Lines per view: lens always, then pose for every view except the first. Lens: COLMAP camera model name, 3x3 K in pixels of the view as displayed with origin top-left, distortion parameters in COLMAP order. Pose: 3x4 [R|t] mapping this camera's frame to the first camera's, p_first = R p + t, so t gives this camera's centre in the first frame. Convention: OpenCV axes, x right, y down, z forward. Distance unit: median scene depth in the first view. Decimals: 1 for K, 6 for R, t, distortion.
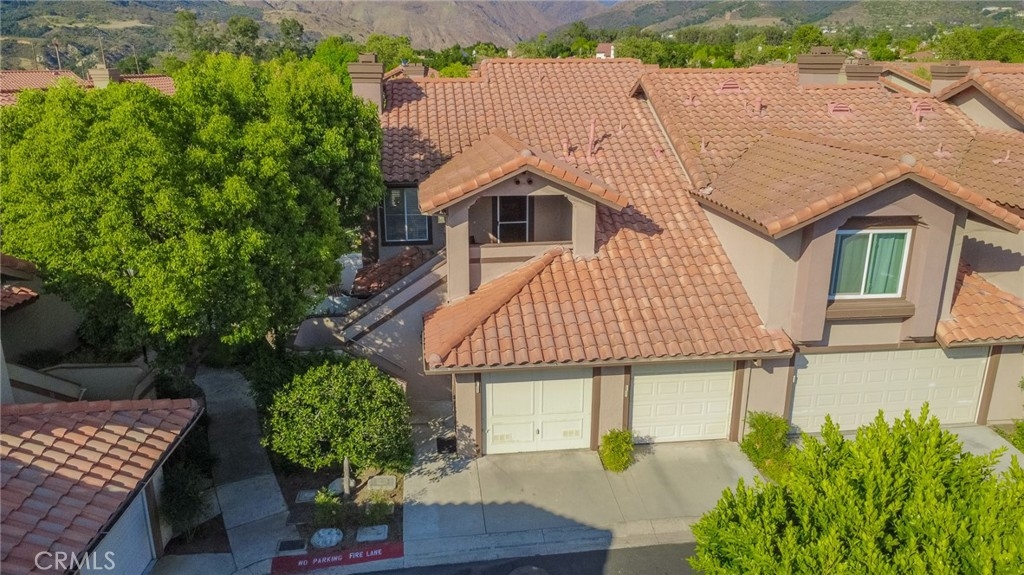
lens RADIAL K [[752.7, 0, 510.0], [0, 752.7, 287.9], [0, 0, 1]] dist [-0.001172, -0.001052]
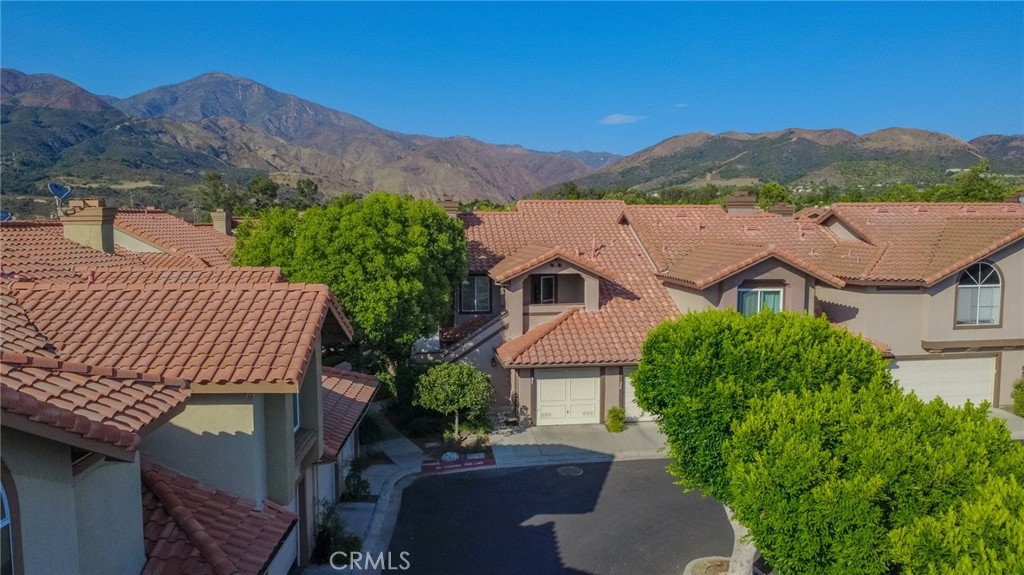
lens RADIAL K [[752.7, 0, 510.6], [0, 752.7, 287.5], [0, 0, 1]] dist [-0.001172, -0.001052]
pose [[0.999941, -0.002409, 0.010547, -0.101557], [0.004466, 0.979860, -0.199637, 0.247206], [-0.009854, 0.199673, 0.979813, -0.646804]]
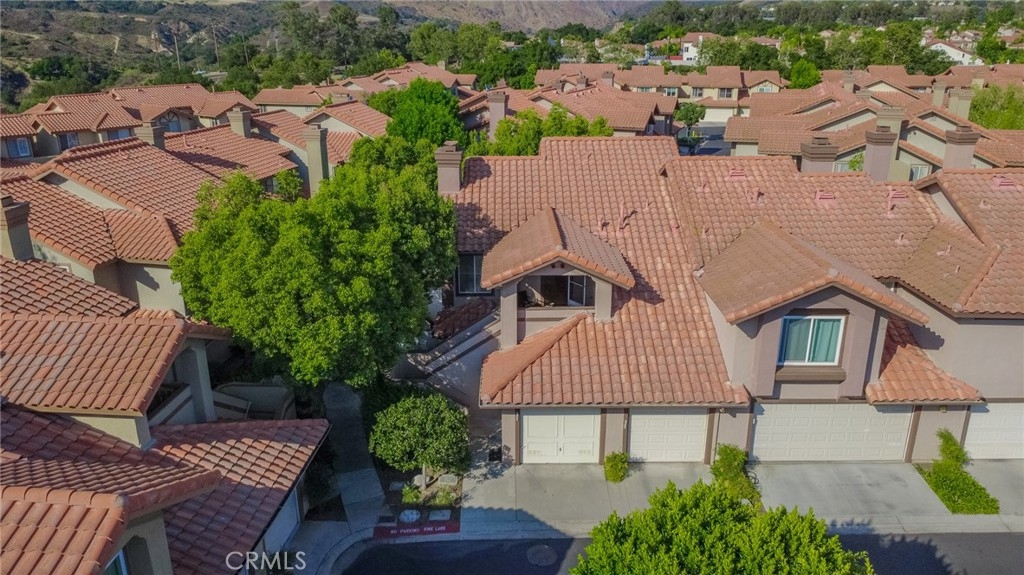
lens RADIAL K [[752.7, 0, 508.9], [0, 752.7, 287.5], [0, 0, 1]] dist [-0.001172, -0.001052]
pose [[0.993087, 0.035720, -0.111817, 0.085197], [-0.032145, 0.998918, 0.033608, -0.147102], [0.112897, -0.029781, 0.993160, -0.370540]]
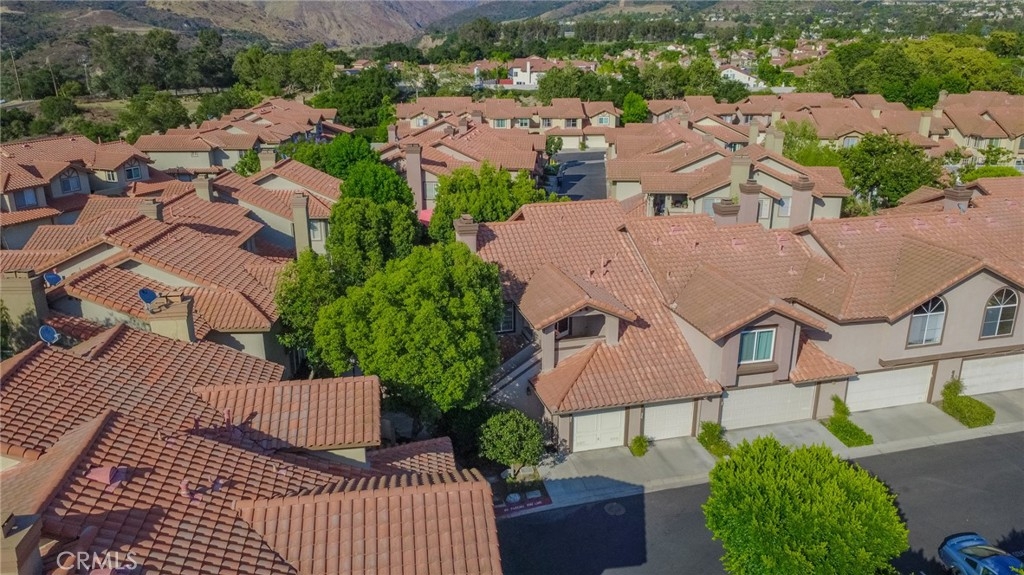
lens RADIAL K [[752.7, 0, 511.7], [0, 752.7, 289.7], [0, 0, 1]] dist [-0.001172, -0.001052]
pose [[0.991423, -0.042872, 0.123462, -0.401654], [0.040194, 0.998901, 0.024104, -0.247534], [-0.124360, -0.018934, 0.992056, -0.886685]]
